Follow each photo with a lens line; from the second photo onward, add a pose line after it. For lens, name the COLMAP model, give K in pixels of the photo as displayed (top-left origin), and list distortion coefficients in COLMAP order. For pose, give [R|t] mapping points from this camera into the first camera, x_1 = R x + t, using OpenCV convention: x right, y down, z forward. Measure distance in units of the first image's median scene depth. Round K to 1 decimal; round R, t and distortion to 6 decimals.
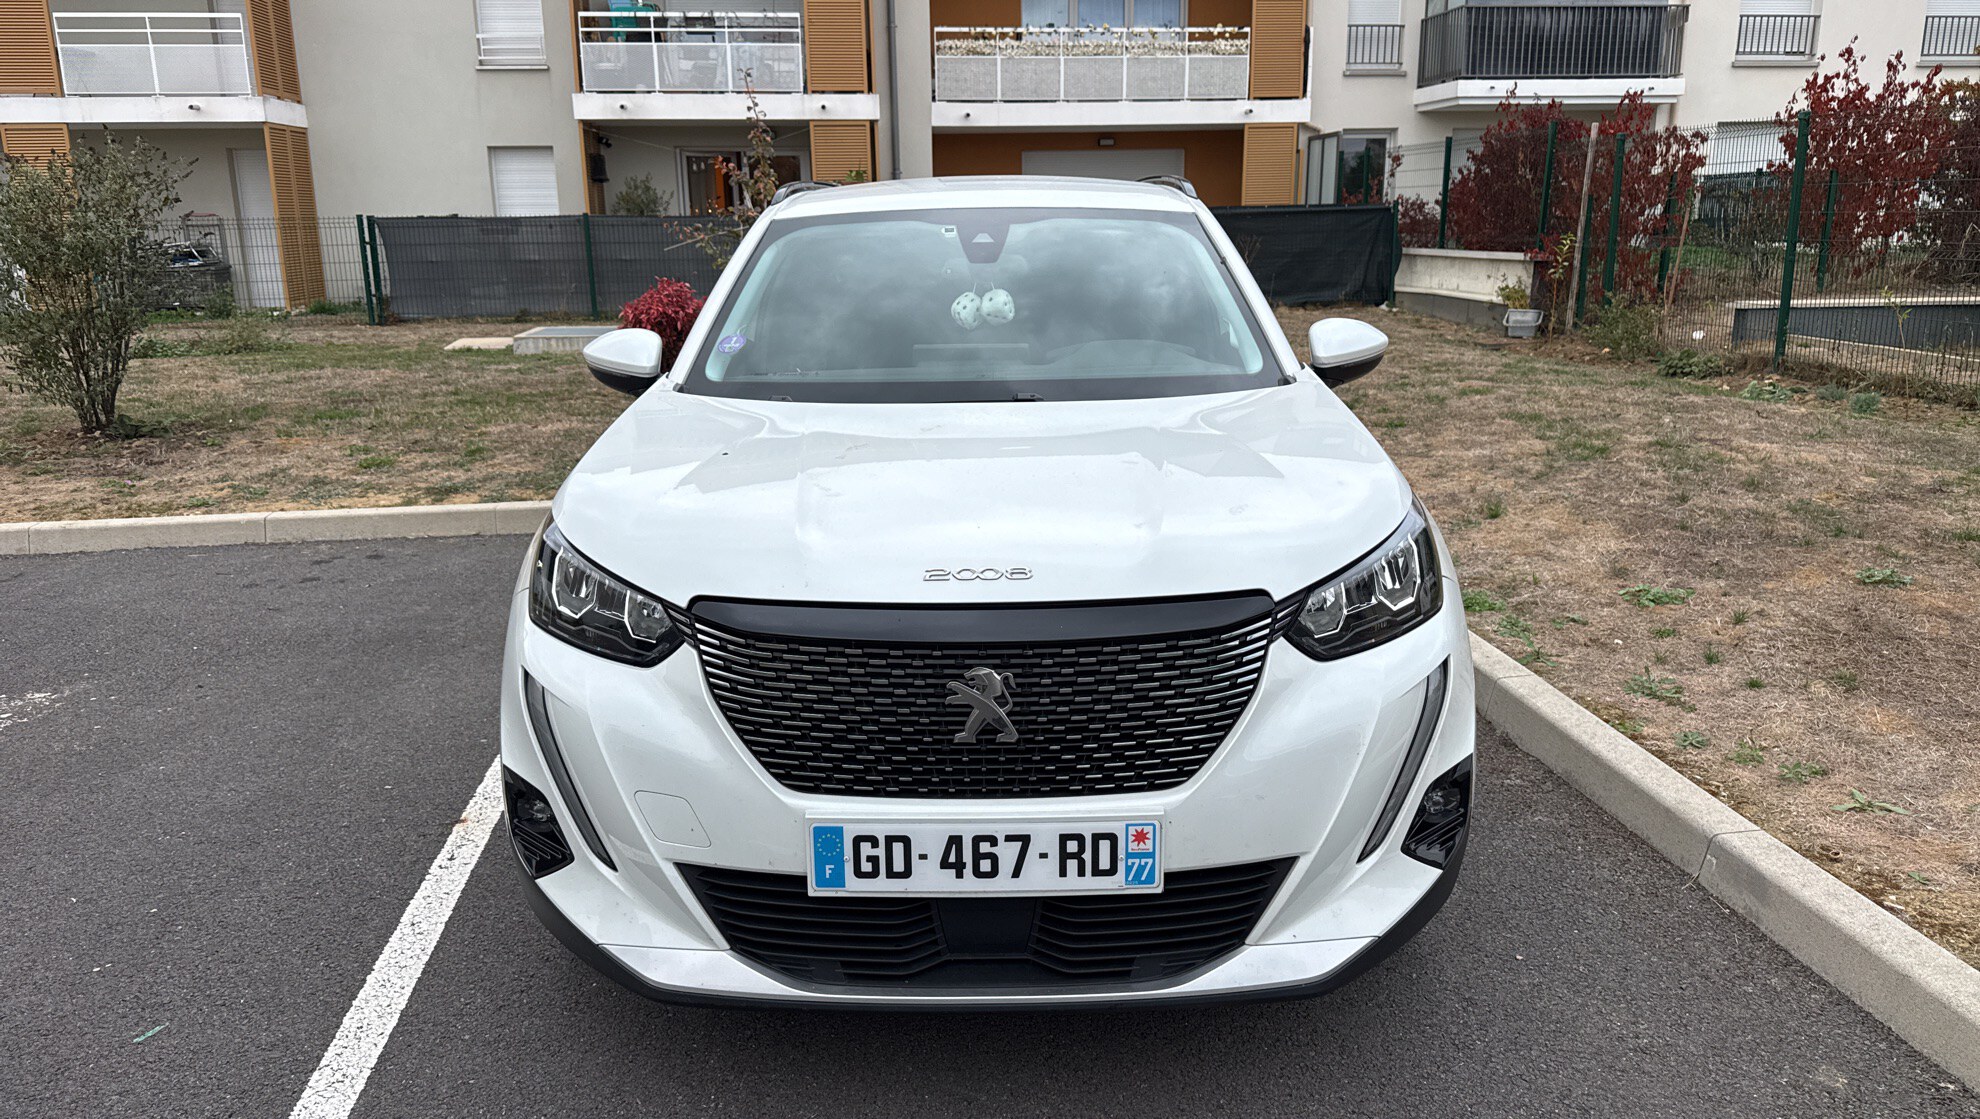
lens RADIAL K [[1401.8, 0, 992.6], [0, 1401.8, 561.4], [0, 0, 1]] dist [0.049002, -0.057825]
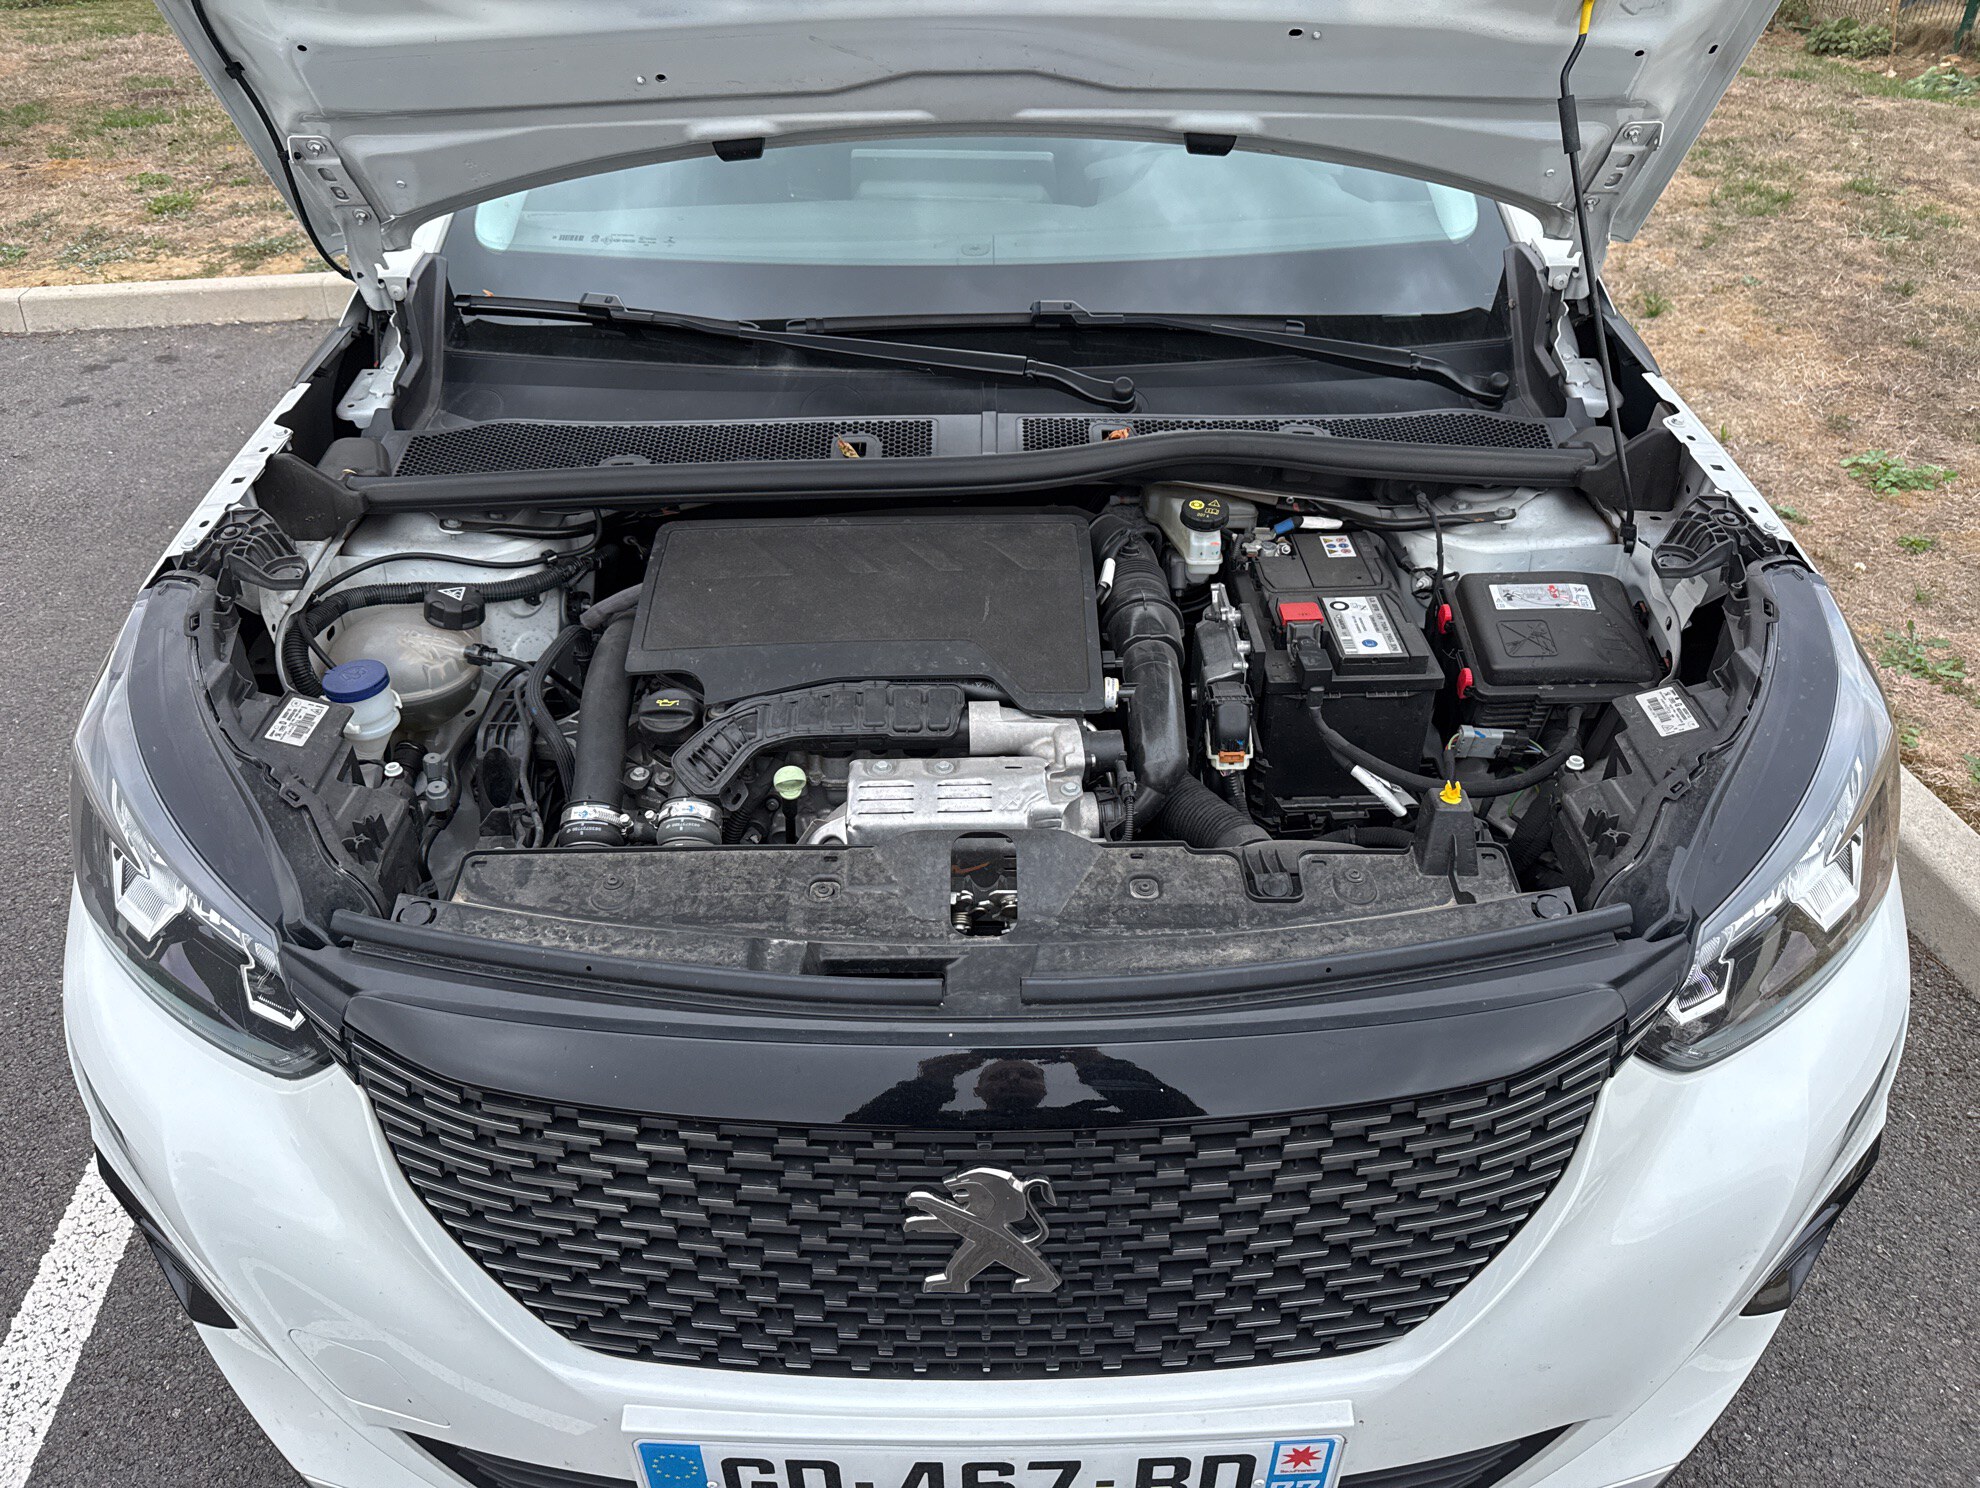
lens RADIAL K [[1389.4, 0, 988.0], [0, 1389.4, 744.5], [0, 0, 1]] dist [-0.009801, 0.007991]
pose [[0.999952, 0.000044, 0.009821, -0.003627], [-0.003539, 0.934399, 0.356211, -0.075083], [-0.009161, -0.356228, 0.934354, 0.222839]]
